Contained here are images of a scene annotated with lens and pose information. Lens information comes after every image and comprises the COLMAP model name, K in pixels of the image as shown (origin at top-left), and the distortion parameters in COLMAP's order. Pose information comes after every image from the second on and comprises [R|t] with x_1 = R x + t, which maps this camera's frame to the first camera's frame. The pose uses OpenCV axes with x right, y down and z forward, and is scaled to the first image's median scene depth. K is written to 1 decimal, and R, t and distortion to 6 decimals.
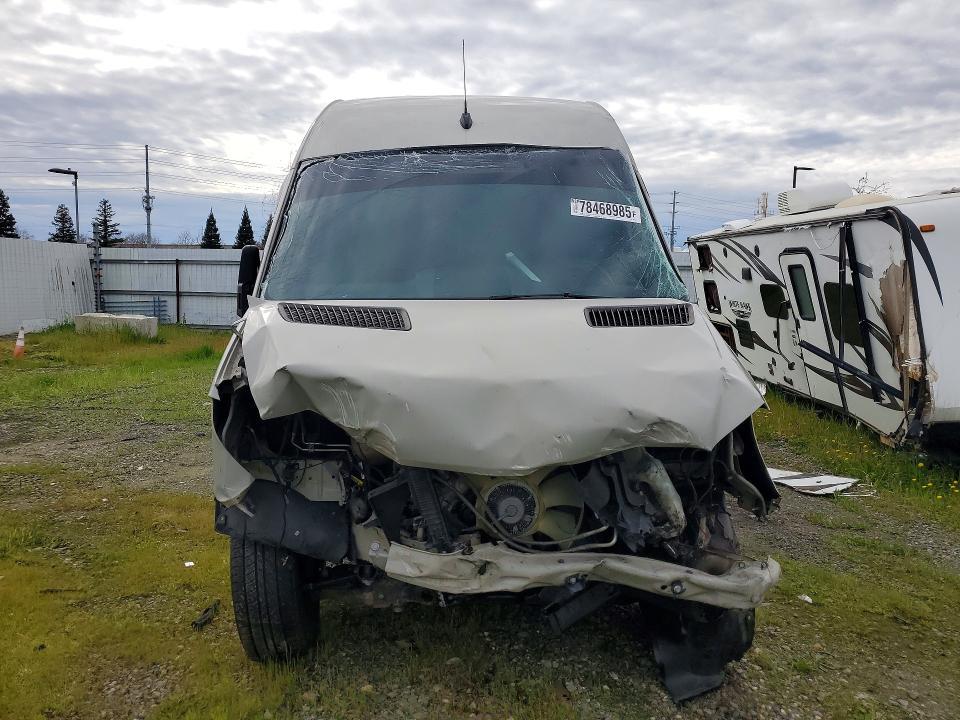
lens RADIAL K [[831.2, 0, 480.0], [0, 831.2, 360.0], [0, 0, 1]] dist [0.012165, -0.002722]
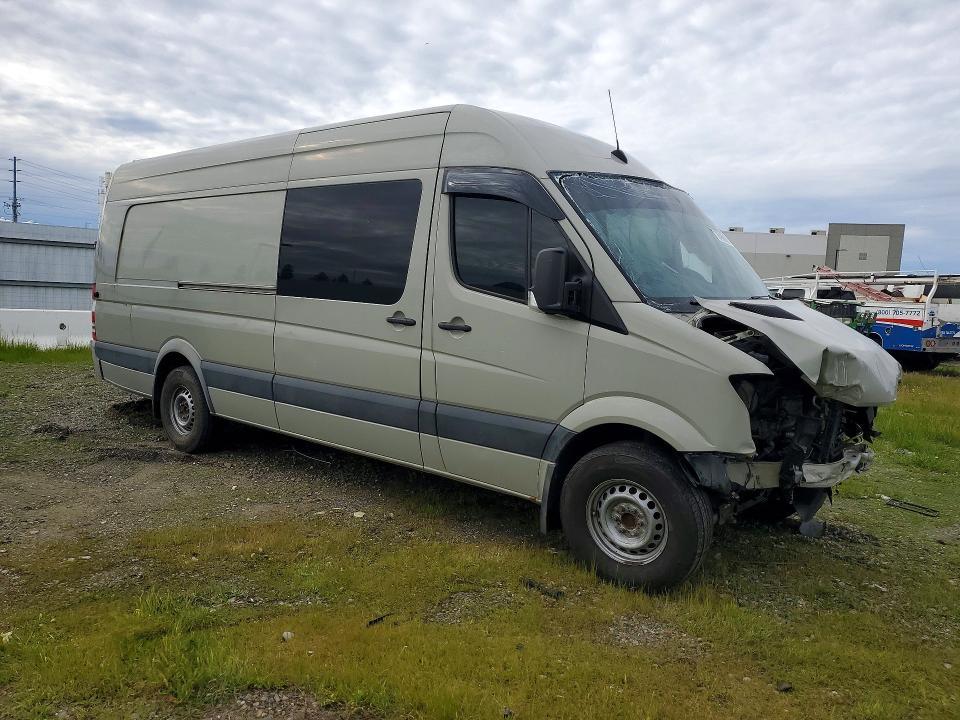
lens RADIAL K [[831.2, 0, 480.0], [0, 831.2, 360.0], [0, 0, 1]] dist [0.012165, -0.002722]
pose [[0.557208, -0.062438, 0.828022, -0.221332], [0.041289, 0.998019, 0.047472, -0.008358], [-0.829346, 0.007736, 0.558682, 0.085430]]
